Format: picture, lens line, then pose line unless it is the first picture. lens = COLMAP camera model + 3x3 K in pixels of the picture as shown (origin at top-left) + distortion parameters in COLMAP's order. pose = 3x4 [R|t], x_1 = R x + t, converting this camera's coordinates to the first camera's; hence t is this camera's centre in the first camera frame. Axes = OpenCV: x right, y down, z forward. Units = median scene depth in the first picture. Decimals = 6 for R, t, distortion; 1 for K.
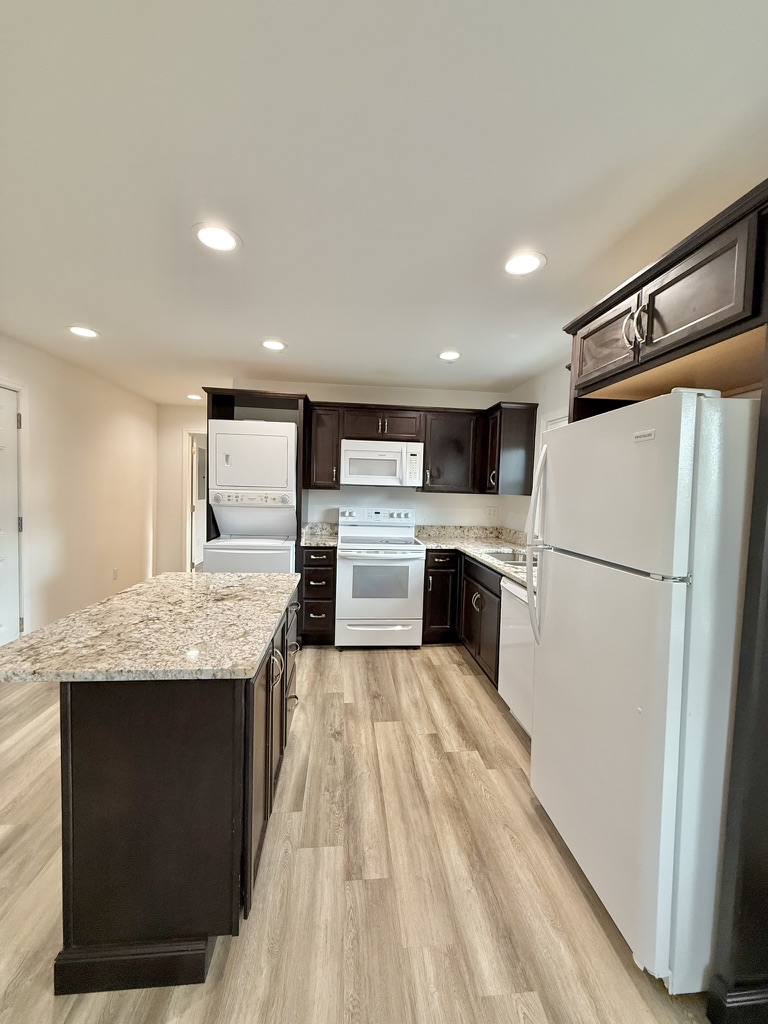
lens RADIAL K [[405.0, 0, 384.5], [0, 405.0, 511.5], [0, 0, 1]] dist [0.001994, -0.001349]
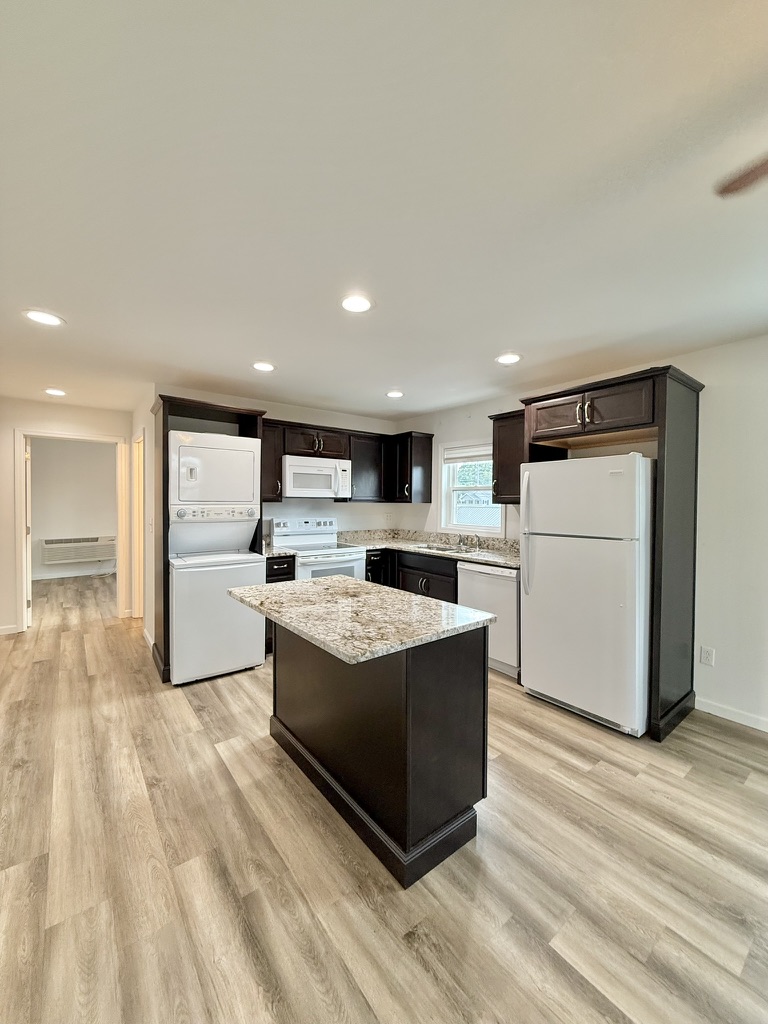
lens RADIAL K [[405.0, 0, 383.7], [0, 405.0, 510.7], [0, 0, 1]] dist [0.001994, -0.001349]
pose [[0.845192, -0.036194, 0.533236, -0.509511], [0.047618, 0.998836, -0.007679, -0.011517], [-0.532337, 0.031882, 0.845932, -0.040290]]
